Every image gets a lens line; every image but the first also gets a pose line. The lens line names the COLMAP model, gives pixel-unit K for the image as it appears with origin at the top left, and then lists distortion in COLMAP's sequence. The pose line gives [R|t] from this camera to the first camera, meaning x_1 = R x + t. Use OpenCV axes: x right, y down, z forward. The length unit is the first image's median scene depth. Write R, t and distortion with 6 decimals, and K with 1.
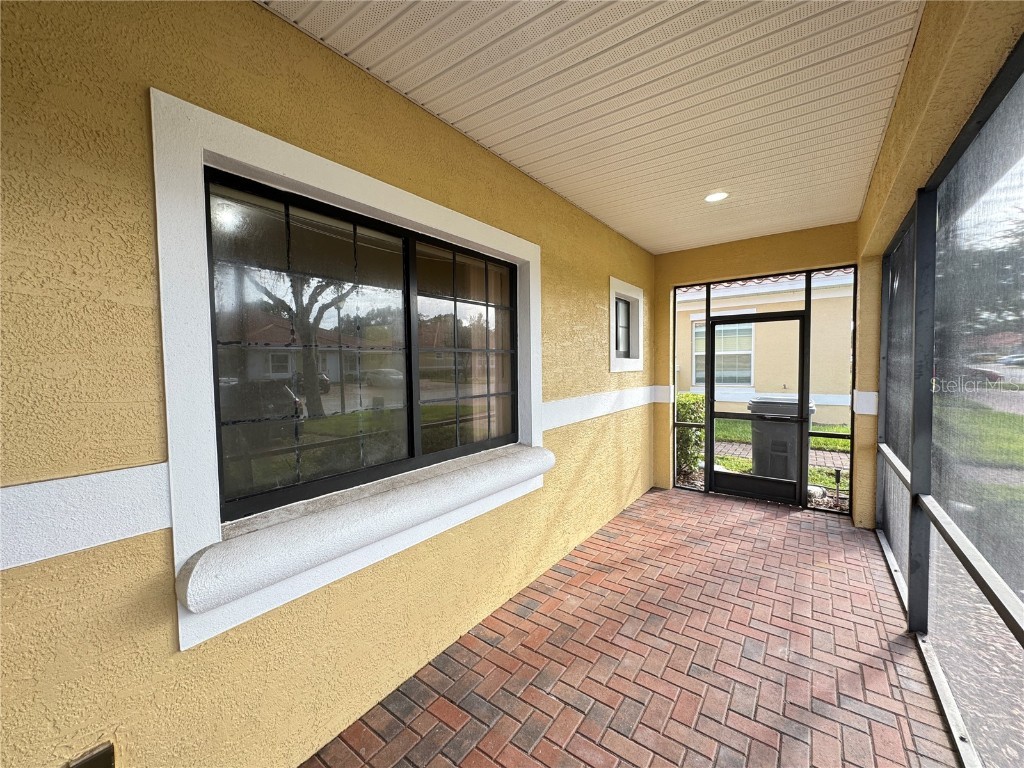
lens RADIAL K [[408.6, 0, 511.9], [0, 408.6, 382.8], [0, 0, 1]] dist [-0.002487, 0.000352]
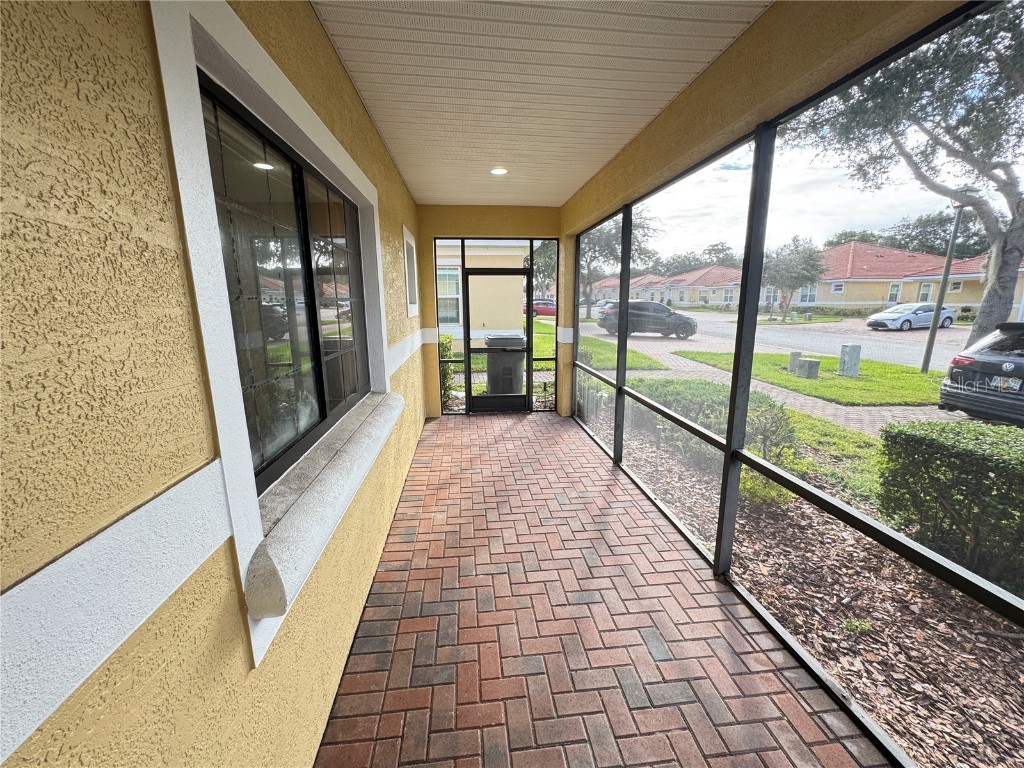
lens RADIAL K [[408.6, 0, 511.9], [0, 408.6, 382.8], [0, 0, 1]] dist [-0.002487, 0.000352]
pose [[0.731077, -0.124646, 0.670813, -0.374961], [0.025932, 0.987537, 0.155236, -0.020839], [-0.681802, -0.096094, 0.725198, 0.029571]]
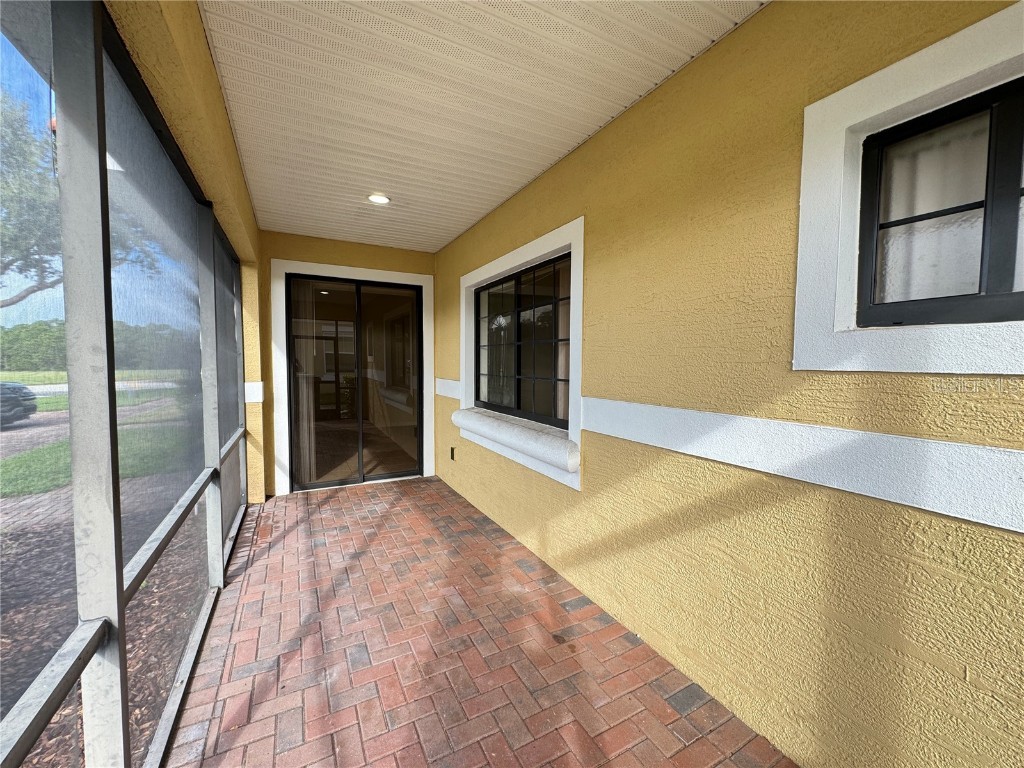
lens RADIAL K [[408.6, 0, 511.9], [0, 408.6, 382.8], [0, 0, 1]] dist [-0.002487, 0.000352]
pose [[-0.430683, 0.061107, -0.900432, 0.866702], [-0.041968, 0.995270, 0.087617, -0.046287], [0.901527, 0.075525, -0.426082, 1.160937]]
